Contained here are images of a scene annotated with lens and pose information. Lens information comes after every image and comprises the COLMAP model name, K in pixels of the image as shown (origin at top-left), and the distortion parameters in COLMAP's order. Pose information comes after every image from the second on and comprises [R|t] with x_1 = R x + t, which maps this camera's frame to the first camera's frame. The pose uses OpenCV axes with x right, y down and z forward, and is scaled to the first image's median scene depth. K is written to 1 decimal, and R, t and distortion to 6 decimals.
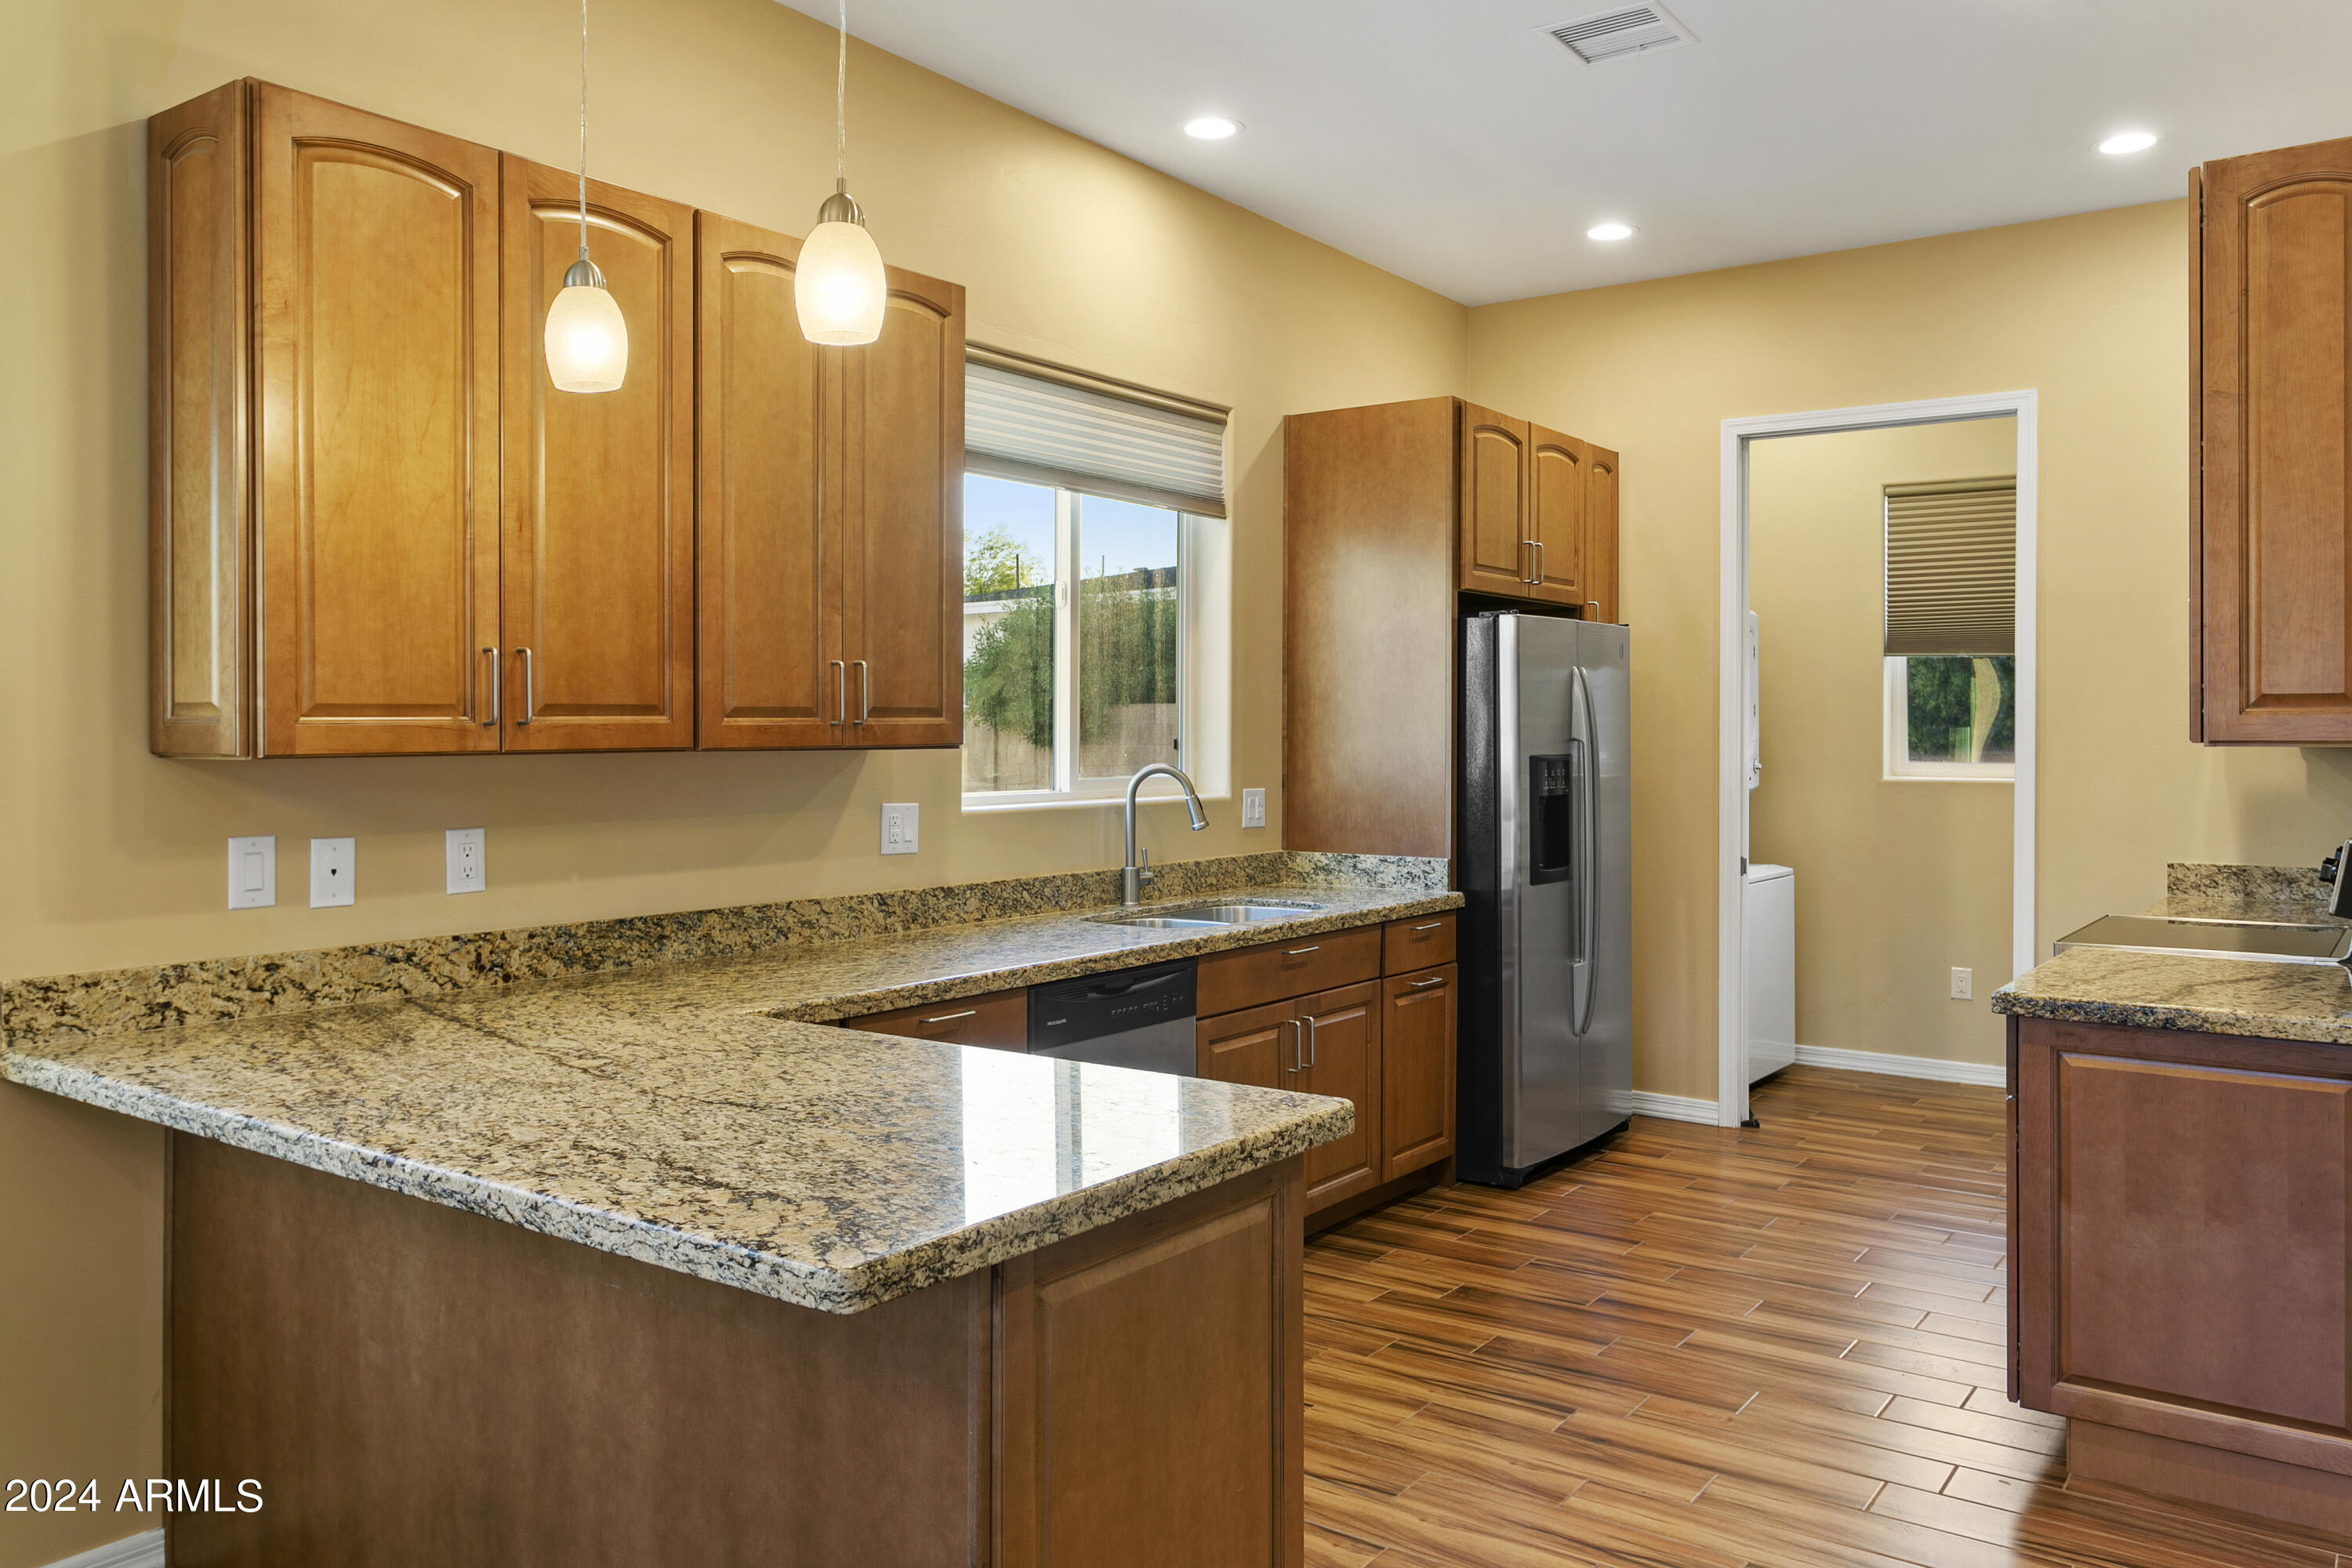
lens RADIAL K [[1760.2, 0, 1178.0], [0, 1760.2, 740.4], [0, 0, 1]] dist [0.006751, 0.006037]
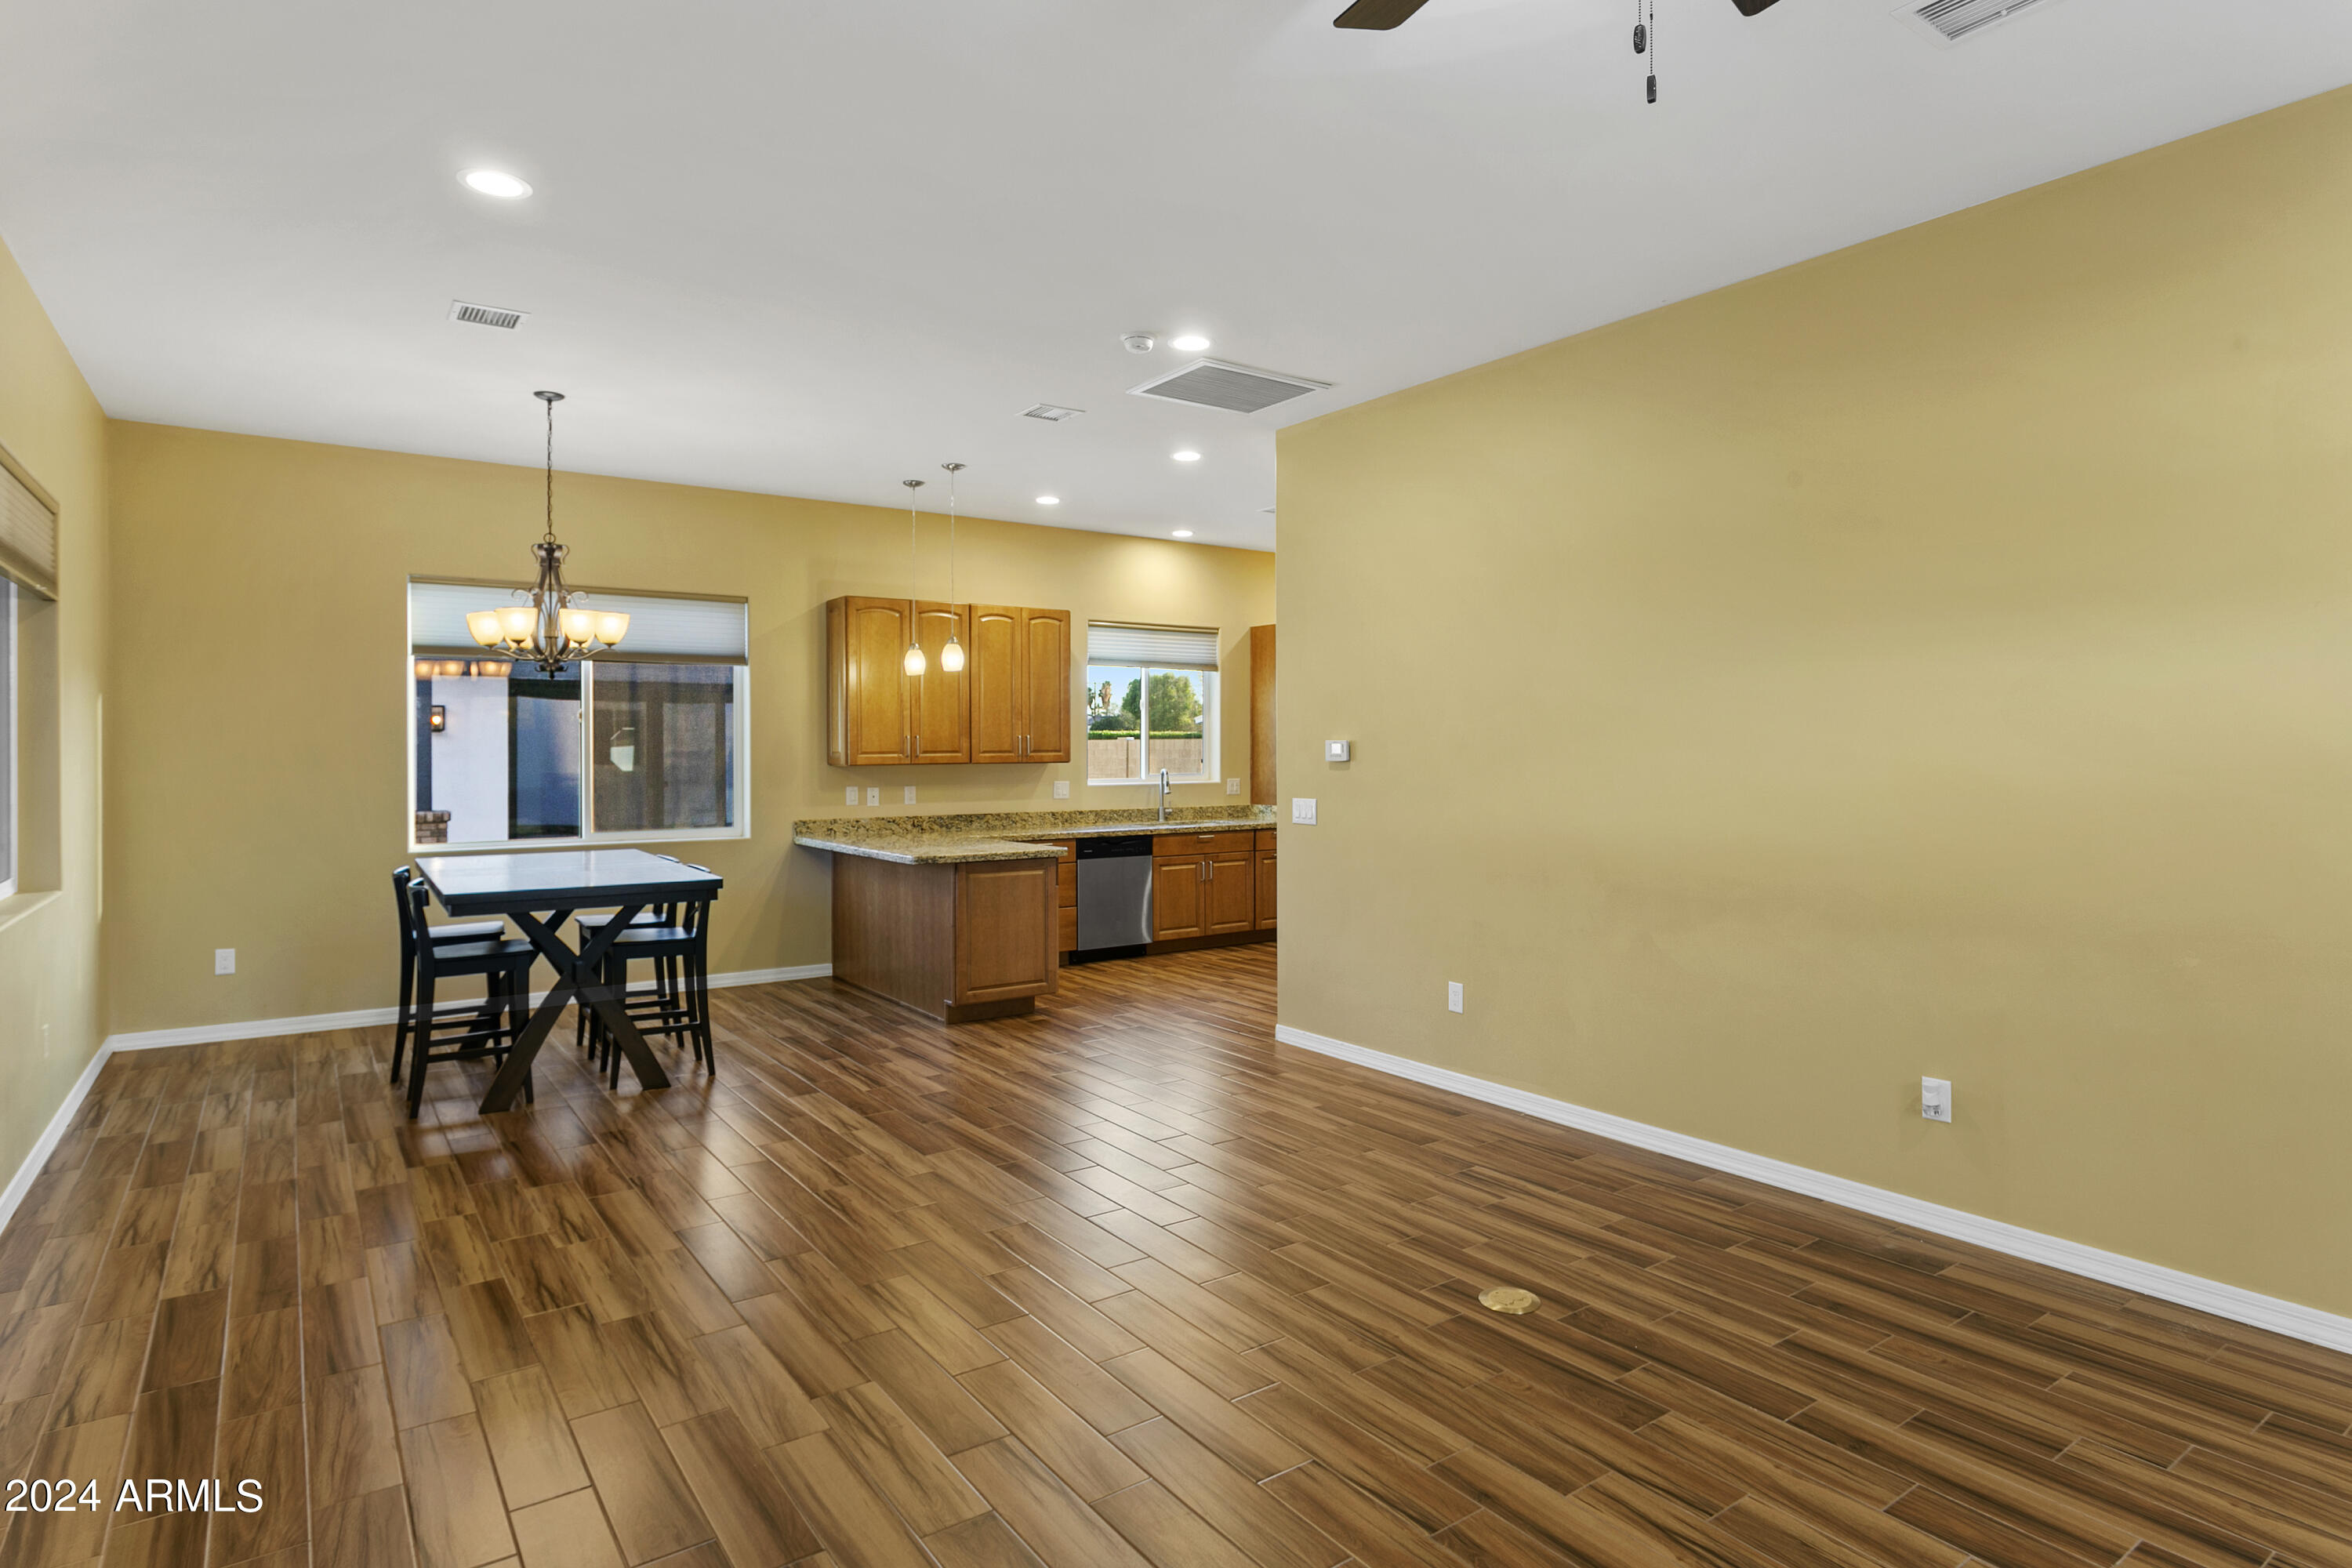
lens RADIAL K [[1289.4, 0, 1176.0], [0, 1289.4, 784.0], [0, 0, 1]] dist [-0.000376, -0.000026]
pose [[0.944054, 0.002040, -0.329784, 0.918513], [0.004550, 0.999805, 0.019210, -0.000986], [0.329759, -0.019635, 0.943861, -1.218274]]
